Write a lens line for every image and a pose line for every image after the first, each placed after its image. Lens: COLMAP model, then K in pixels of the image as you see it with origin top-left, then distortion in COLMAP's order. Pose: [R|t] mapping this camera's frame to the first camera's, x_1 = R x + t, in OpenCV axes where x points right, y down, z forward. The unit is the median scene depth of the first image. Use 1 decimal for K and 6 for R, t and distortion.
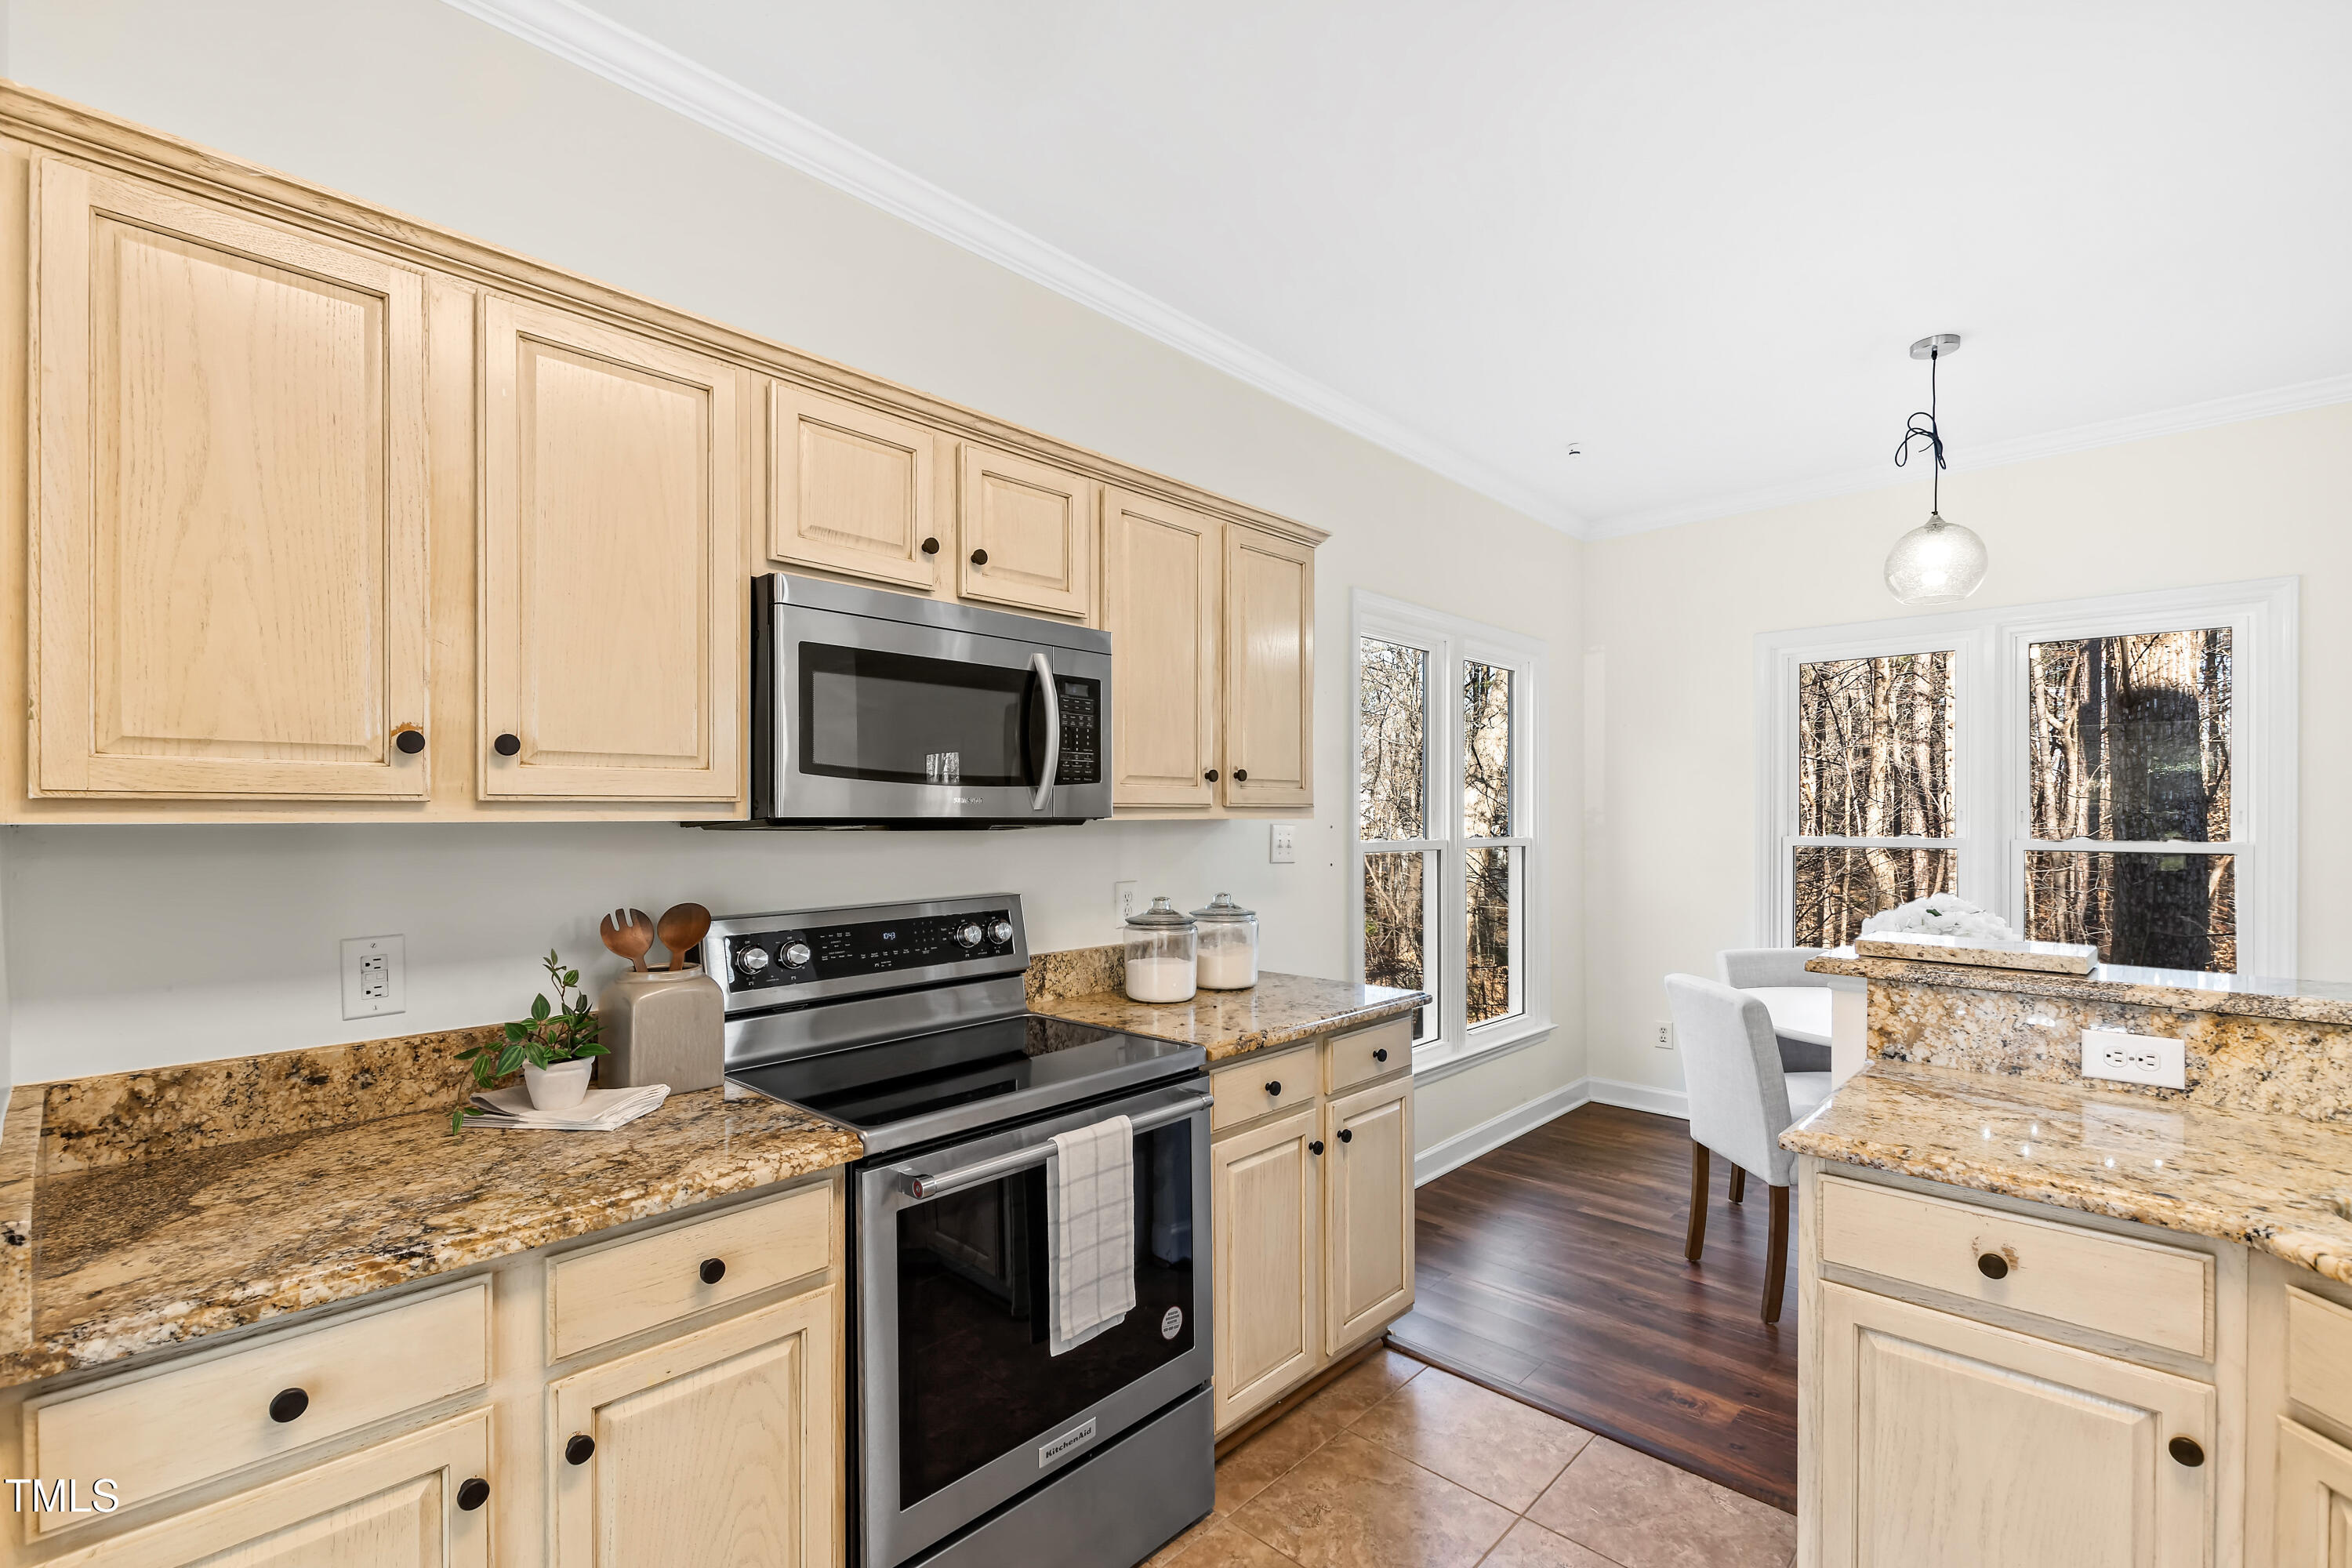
lens RADIAL K [[1040.1, 0, 1155.6], [0, 1040.1, 813.9], [0, 0, 1]] dist [0.010135, -0.005246]
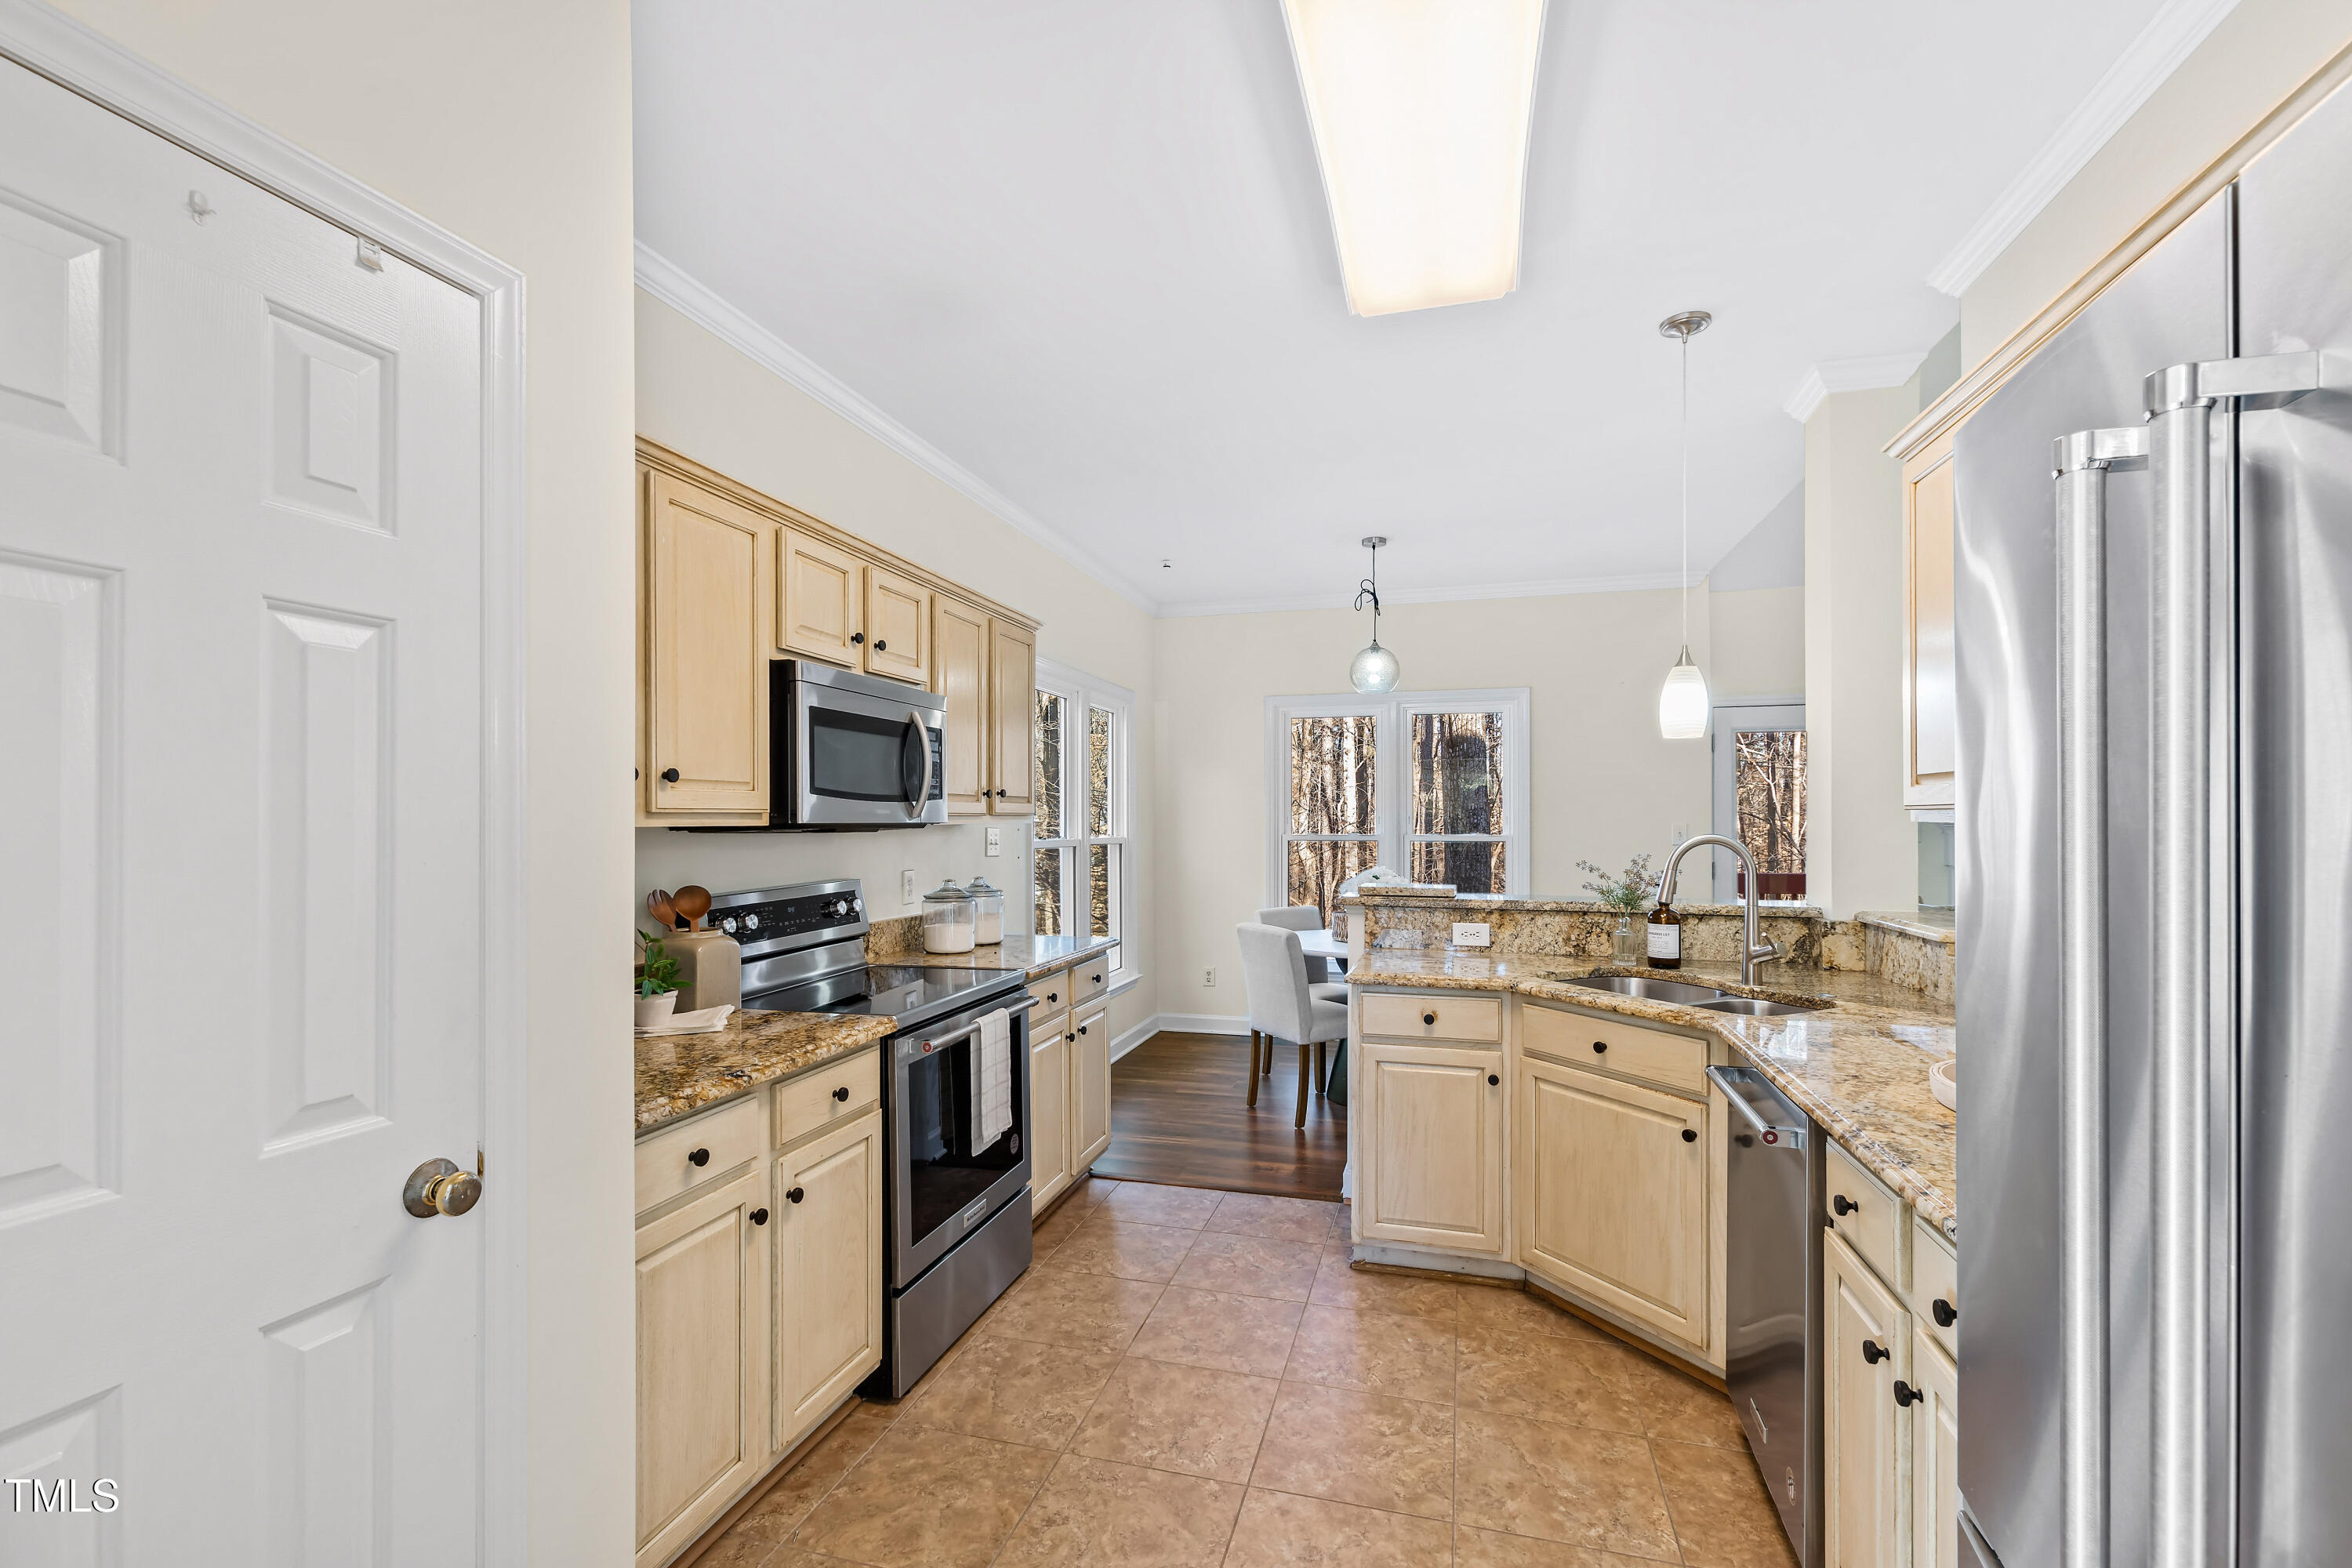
lens RADIAL K [[1040.1, 0, 1160.2], [0, 1040.1, 814.5], [0, 0, 1]] dist [0.010135, -0.005246]
pose [[0.885225, 0.000299, 0.465163, -0.587467], [0.001717, 0.999991, -0.003910, -0.002302], [-0.465160, 0.004259, 0.885217, -0.559624]]
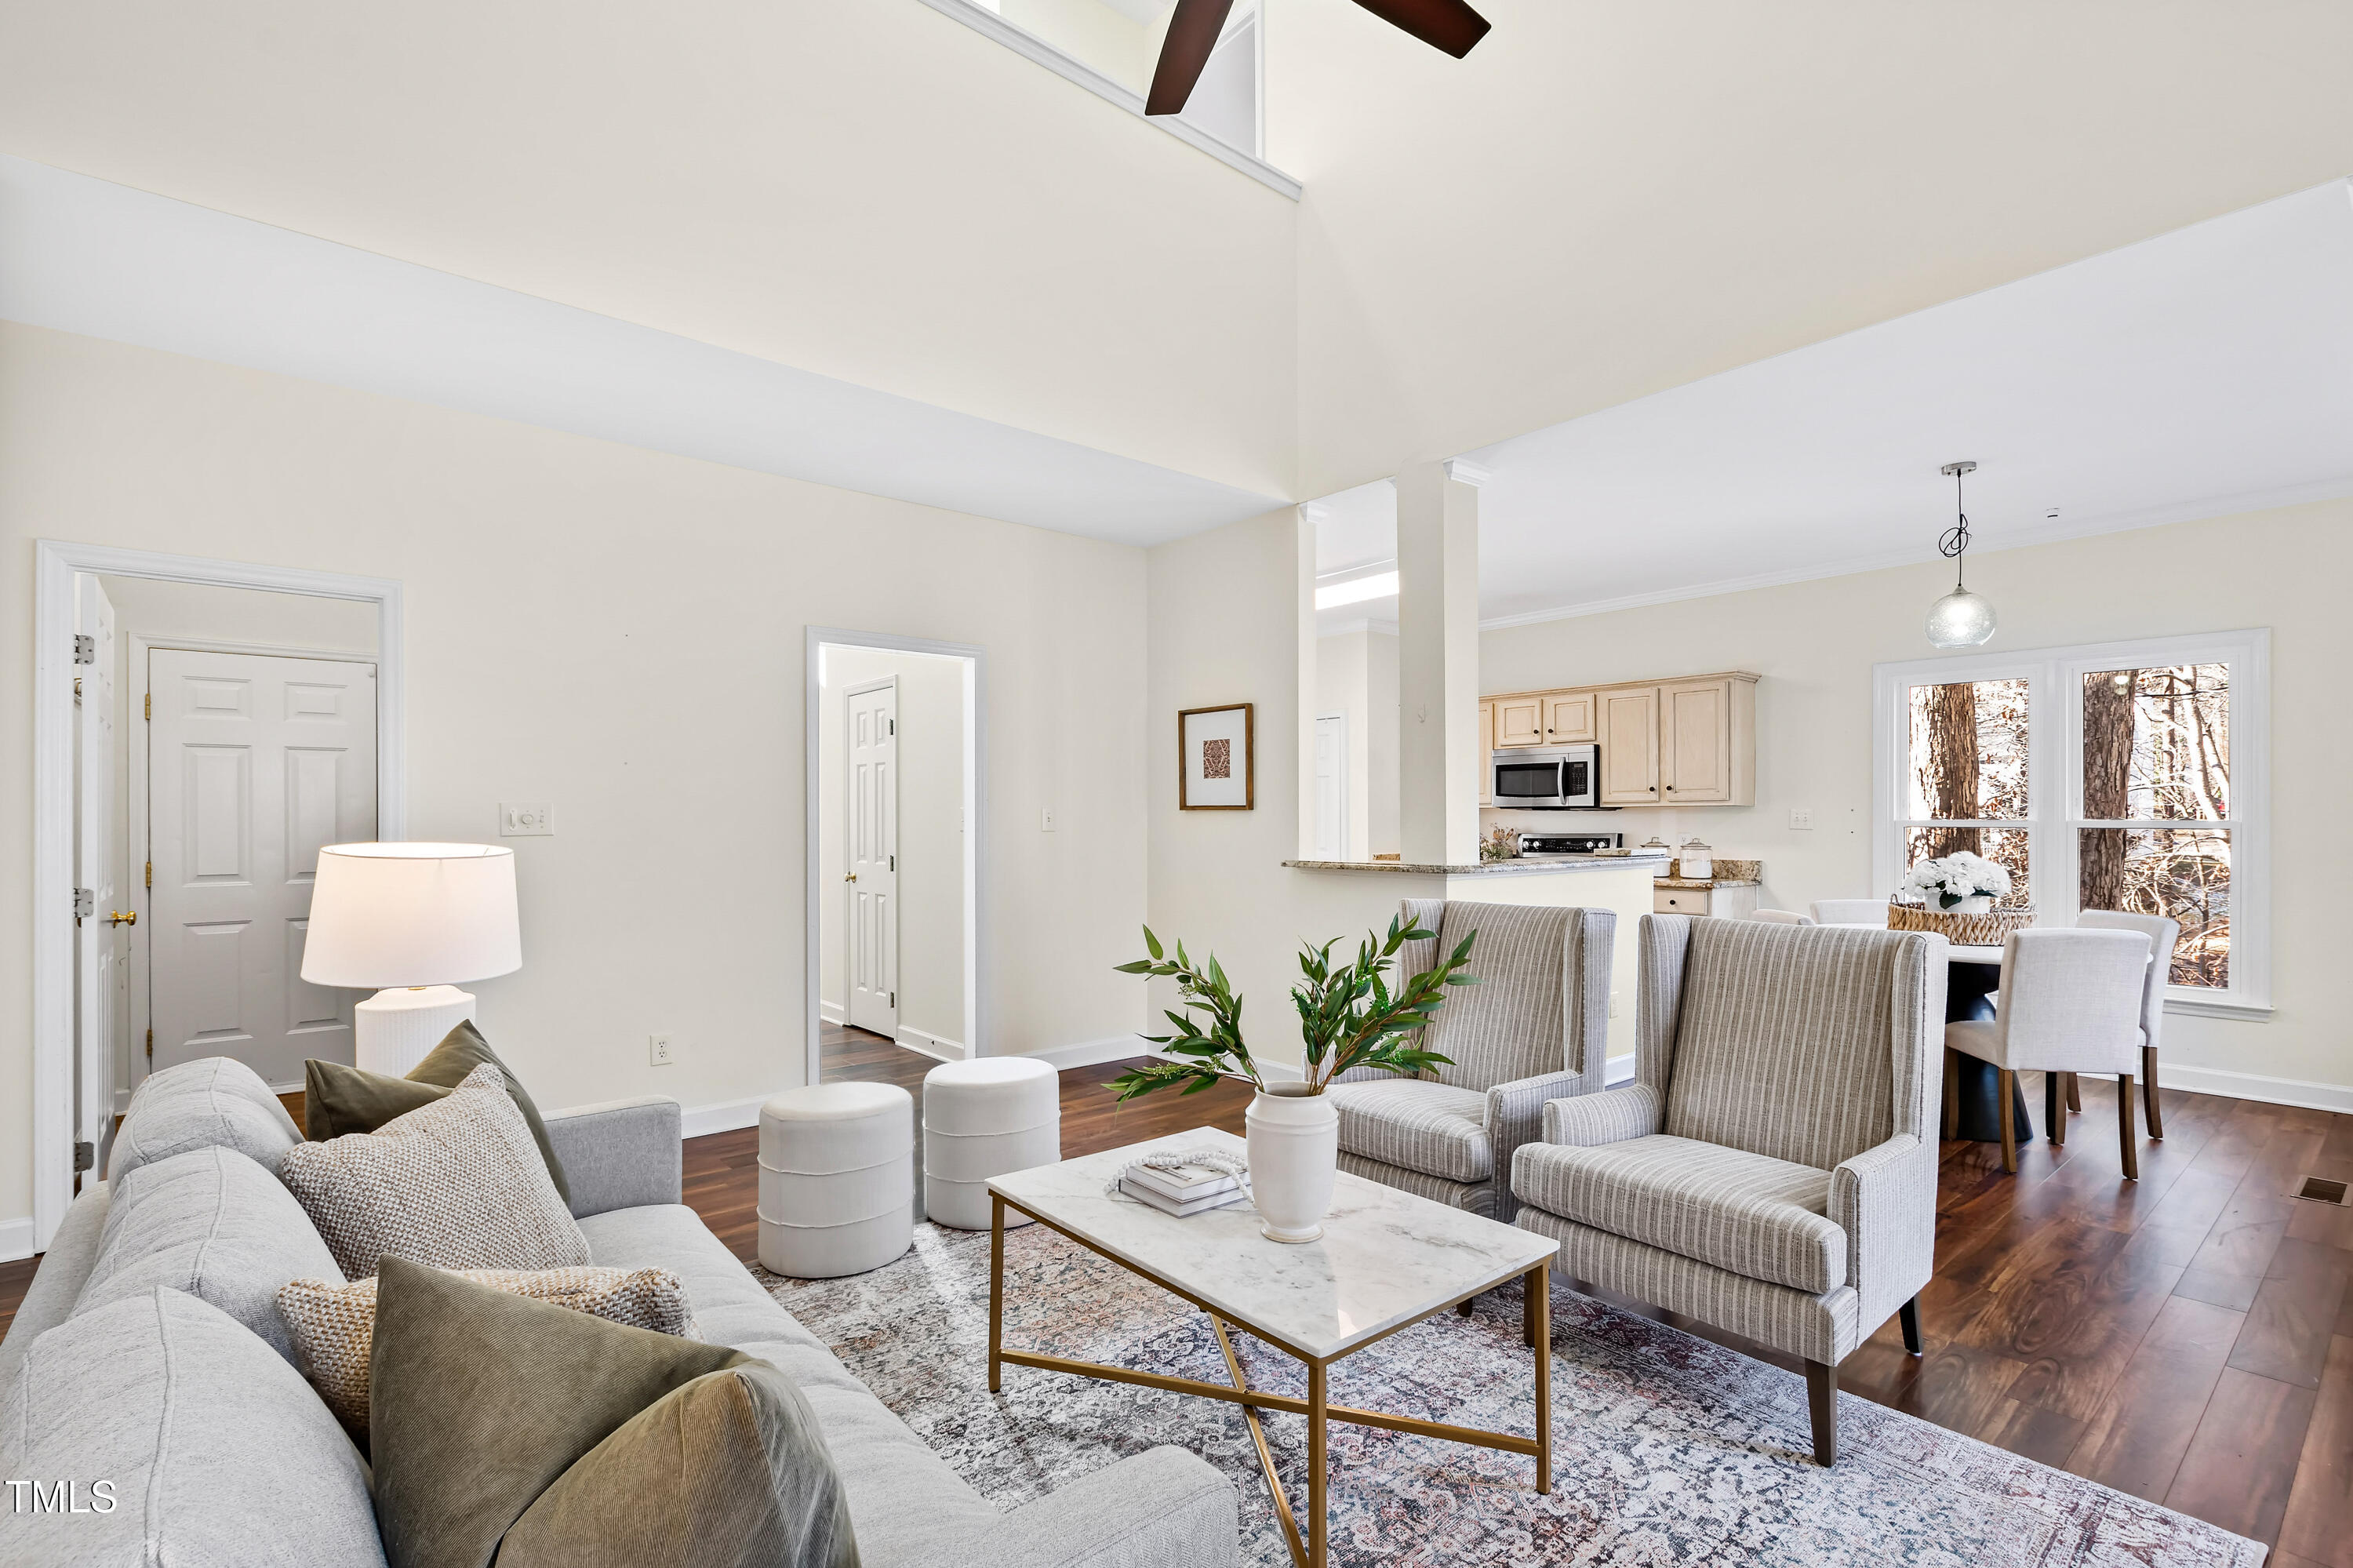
lens RADIAL K [[1083.4, 0, 1173.9], [0, 1083.4, 809.7], [0, 0, 1]] dist [0.002899, -0.000030]
pose [[-0.105201, -0.008483, -0.994415, 4.114385], [-0.001592, 0.999964, -0.008361, 0.054841], [0.994450, 0.000704, -0.105211, 0.160177]]
